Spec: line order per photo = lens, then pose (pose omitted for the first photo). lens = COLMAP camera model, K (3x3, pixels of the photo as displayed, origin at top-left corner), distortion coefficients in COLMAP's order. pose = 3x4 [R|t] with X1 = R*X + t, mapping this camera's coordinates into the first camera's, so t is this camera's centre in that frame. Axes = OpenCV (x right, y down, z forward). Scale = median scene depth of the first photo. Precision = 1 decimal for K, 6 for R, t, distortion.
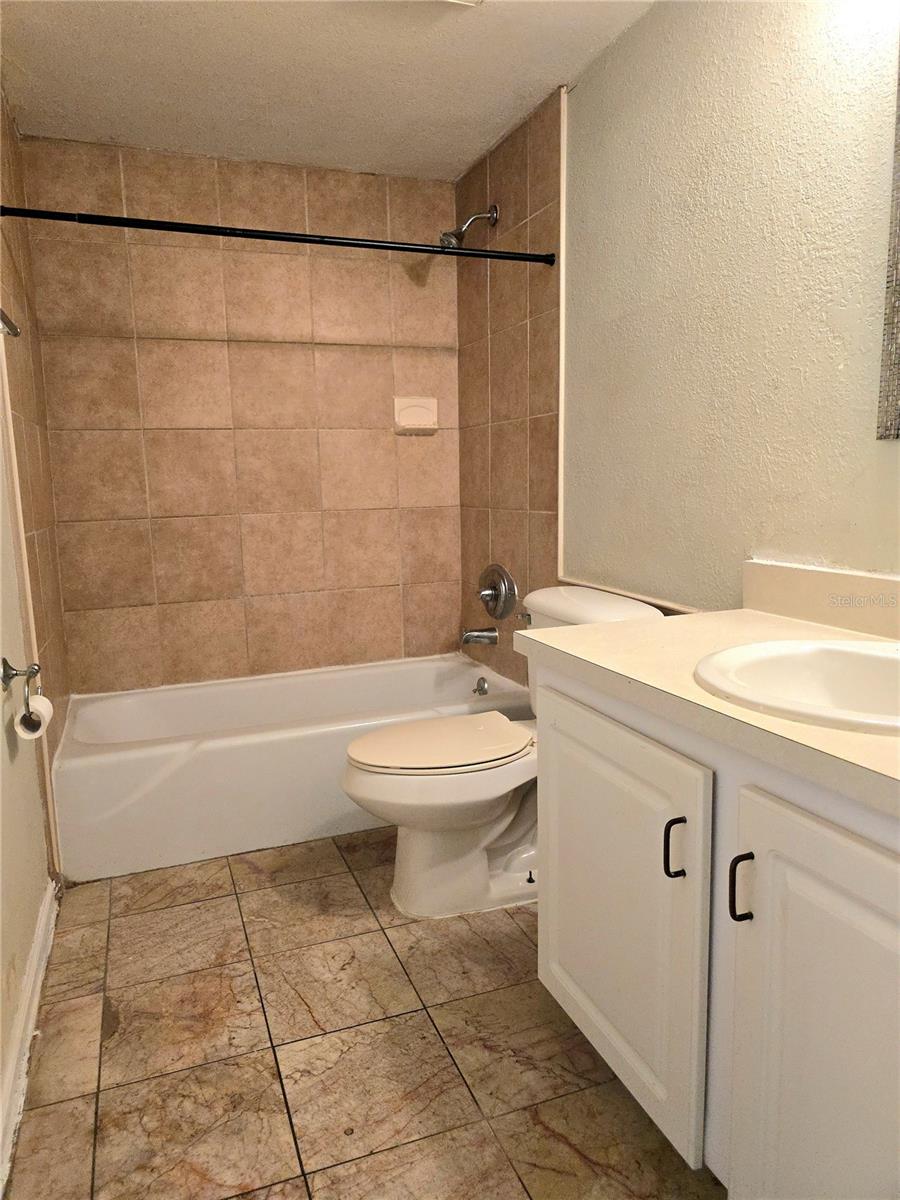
lens RADIAL K [[808.0, 0, 438.6], [0, 808.0, 593.5], [0, 0, 1]] dist [0.045104, -0.040997]
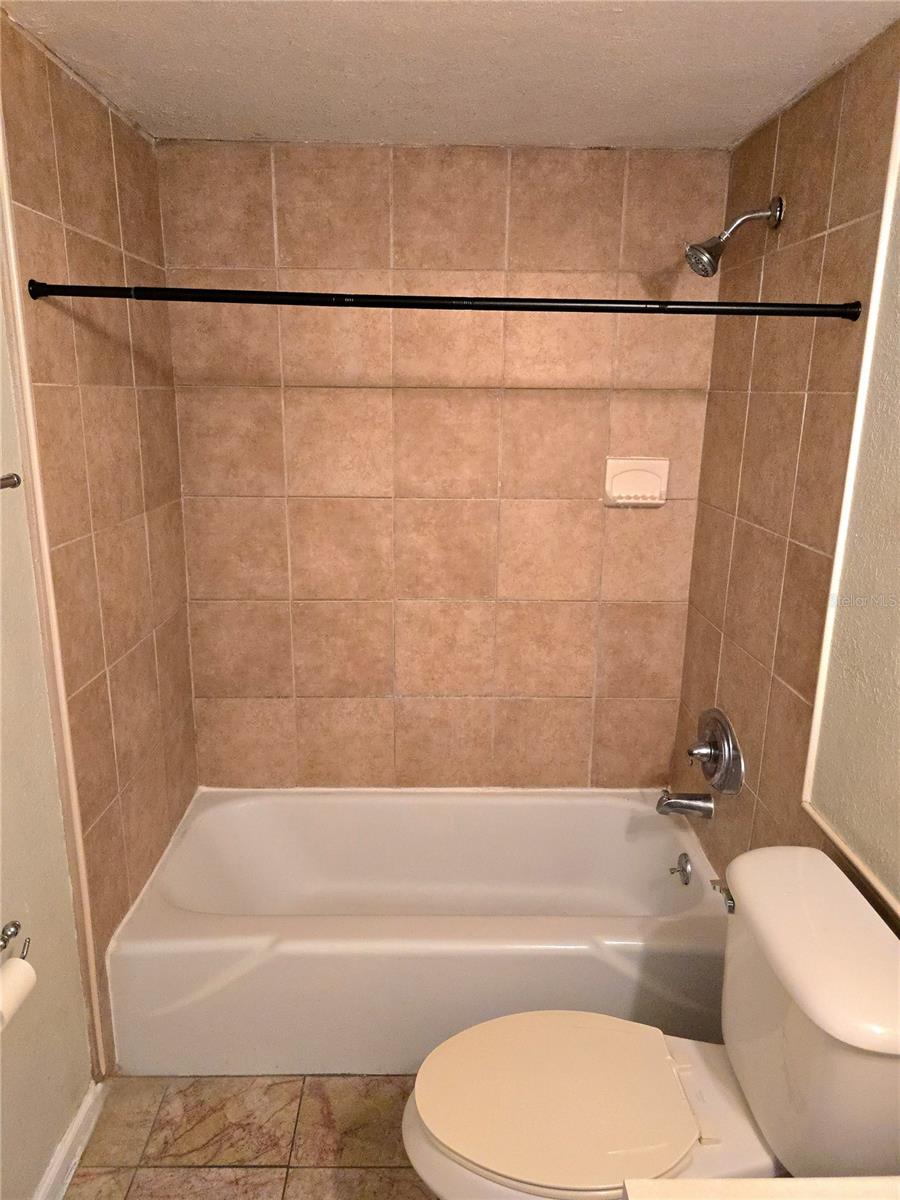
lens RADIAL K [[808.0, 0, 445.1], [0, 808.0, 590.0], [0, 0, 1]] dist [0.045104, -0.040997]
pose [[0.941365, 0.116658, -0.316581, 0.062293], [-0.084080, 0.989832, 0.114732, -0.227185], [0.326746, -0.081387, 0.941601, 0.285103]]
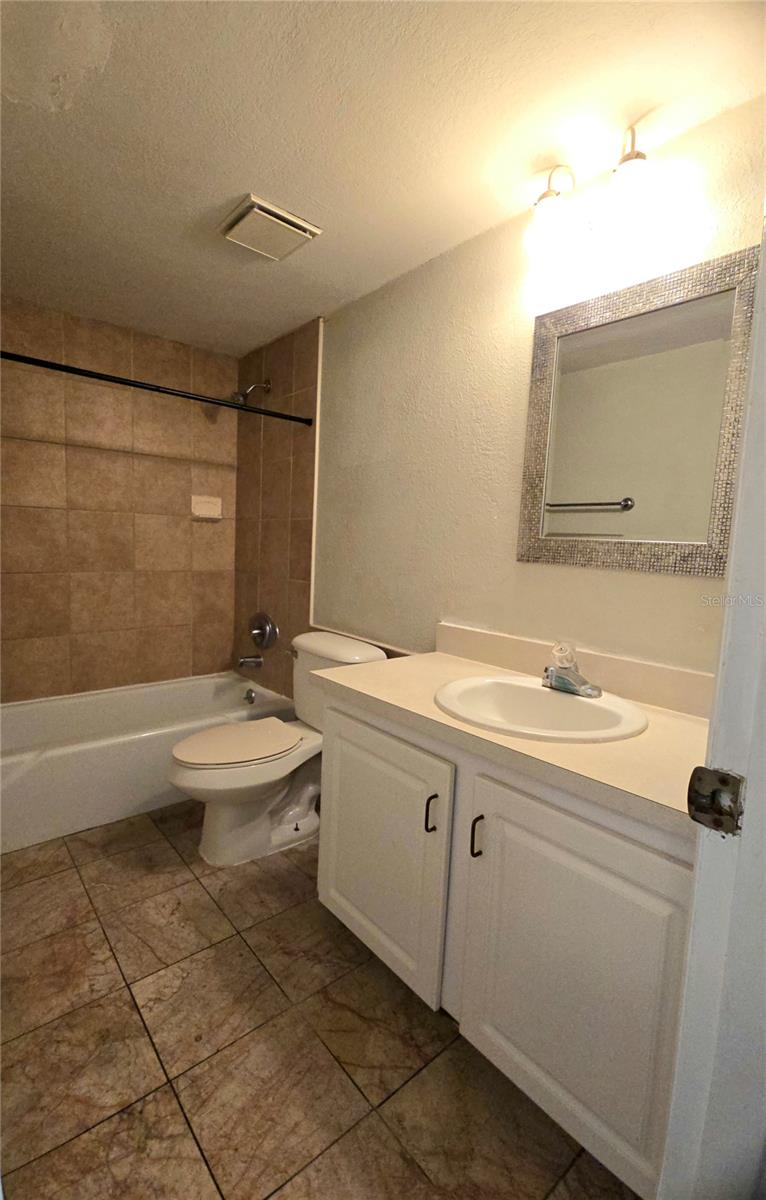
lens RADIAL K [[527.4, 0, 370.0], [0, 527.4, 598.6], [0, 0, 1]] dist [0.005044, -0.003520]
pose [[0.940153, 0.024049, 0.339902, -0.082245], [-0.012451, 0.999265, -0.036262, -0.032908], [-0.340524, 0.029860, 0.939762, 0.015472]]
